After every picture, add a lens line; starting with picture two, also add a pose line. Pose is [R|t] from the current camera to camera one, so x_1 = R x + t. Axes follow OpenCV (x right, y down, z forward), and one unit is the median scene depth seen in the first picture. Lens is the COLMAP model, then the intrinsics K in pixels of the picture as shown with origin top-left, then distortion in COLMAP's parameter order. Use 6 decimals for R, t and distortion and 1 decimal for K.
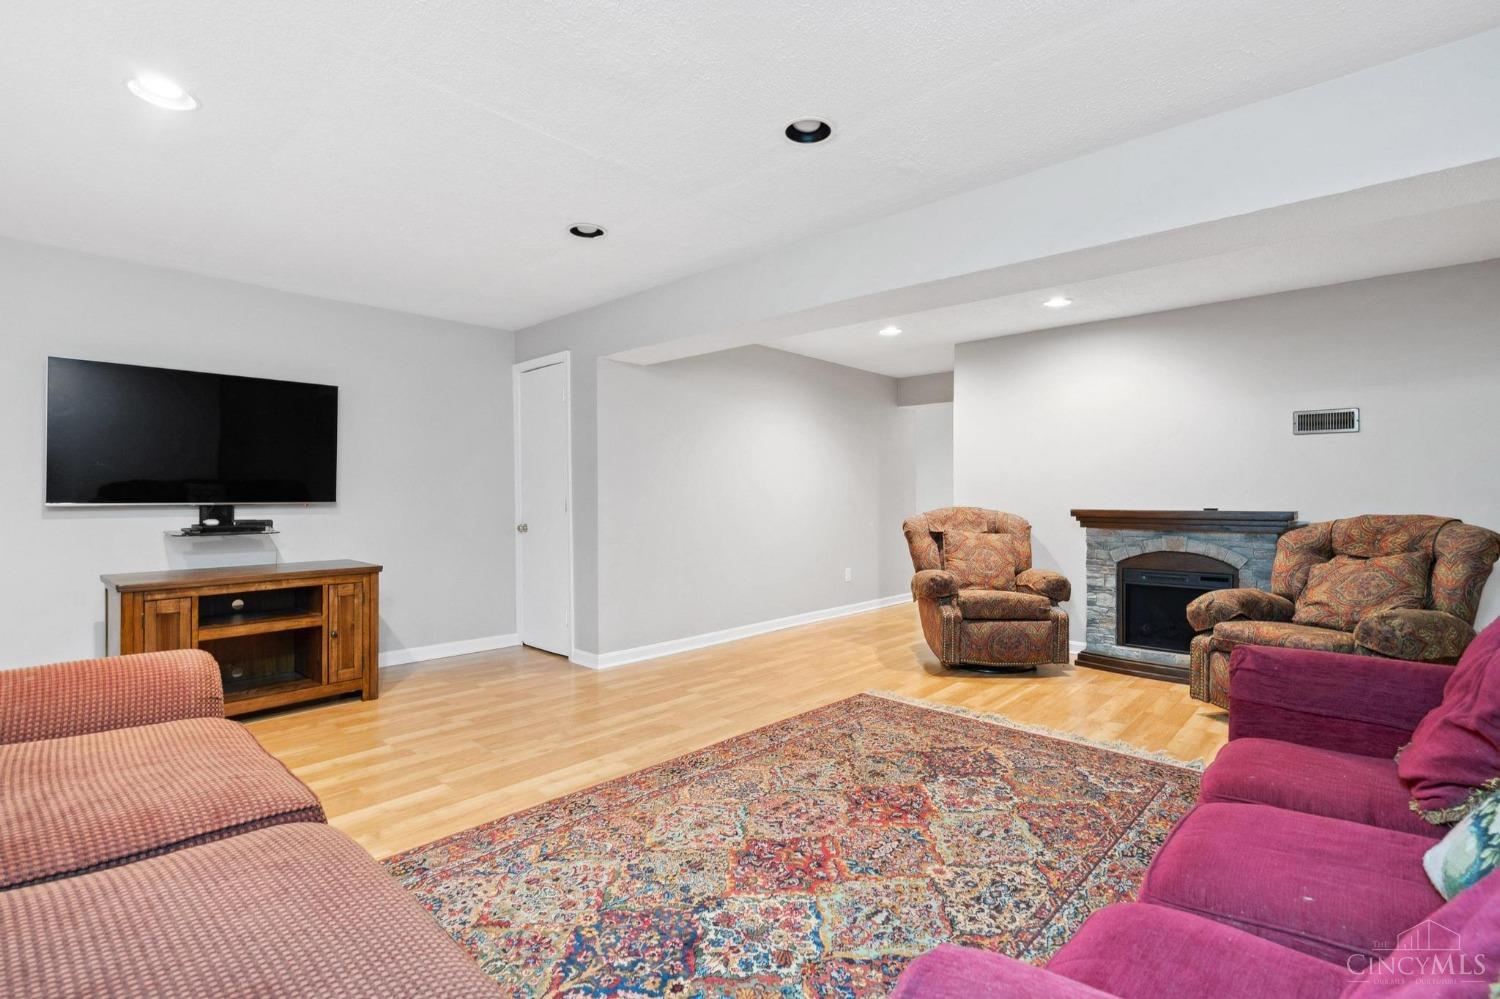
lens RADIAL K [[698.0, 0, 752.8], [0, 698.0, 499.1], [0, 0, 1]] dist [0.000114, 0.000016]
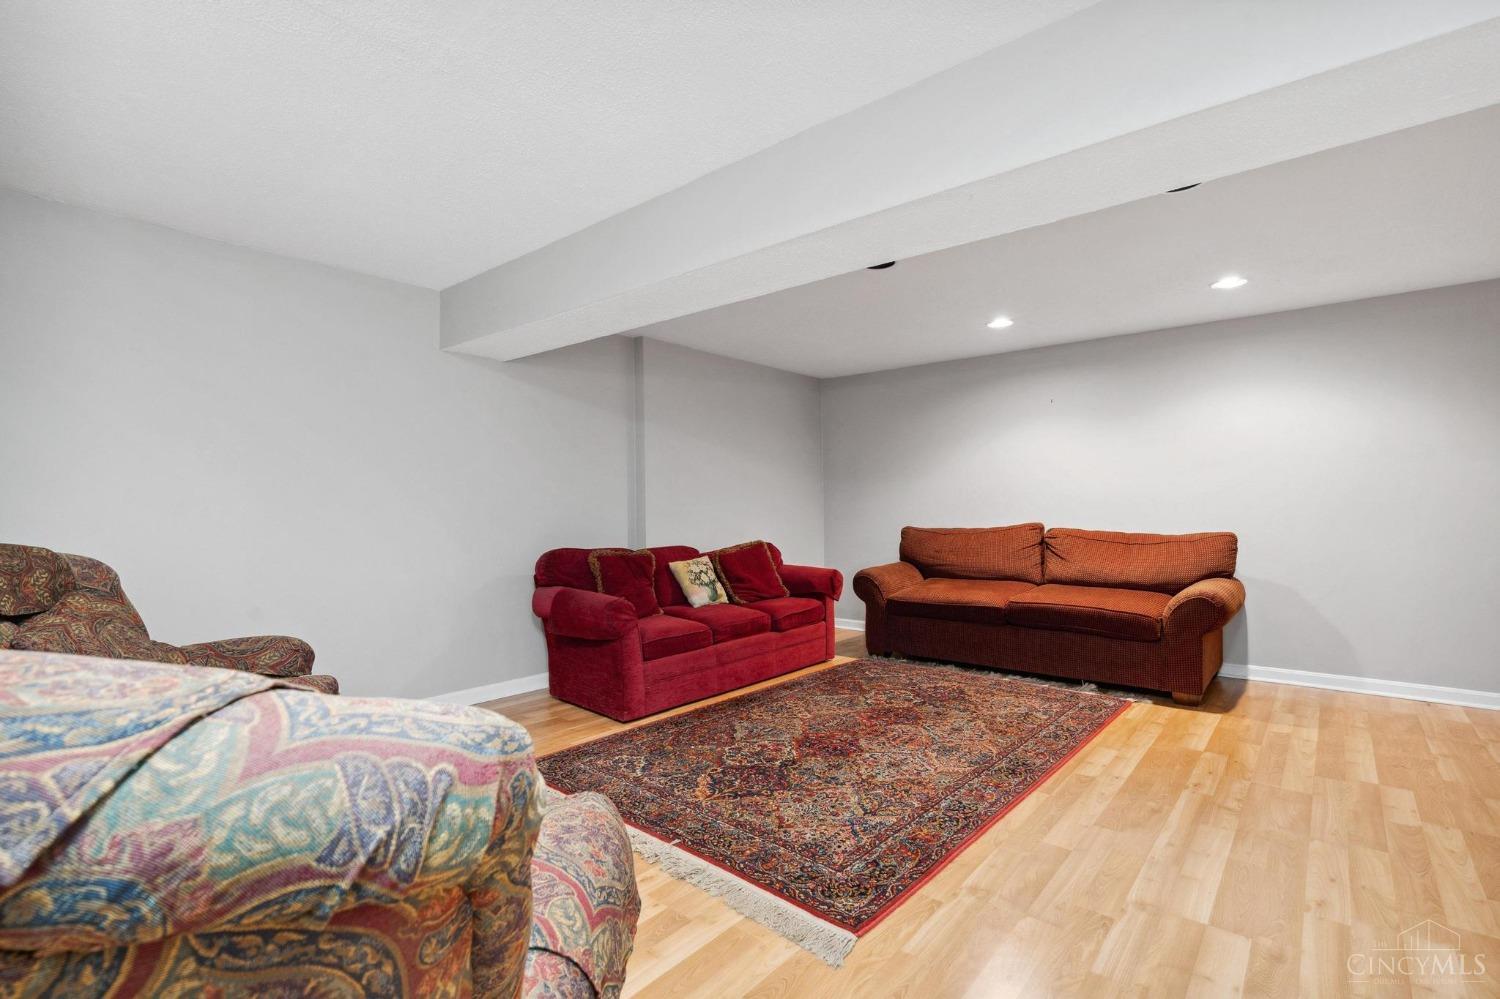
lens RADIAL K [[698.0, 0, 747.7], [0, 698.0, 501.0], [0, 0, 1]] dist [0.000114, 0.000016]
pose [[-0.999665, 0.005718, -0.025239, 0.358977], [0.005859, 0.999968, -0.005519, -0.010777], [0.025206, -0.005665, -0.999666, 2.206968]]
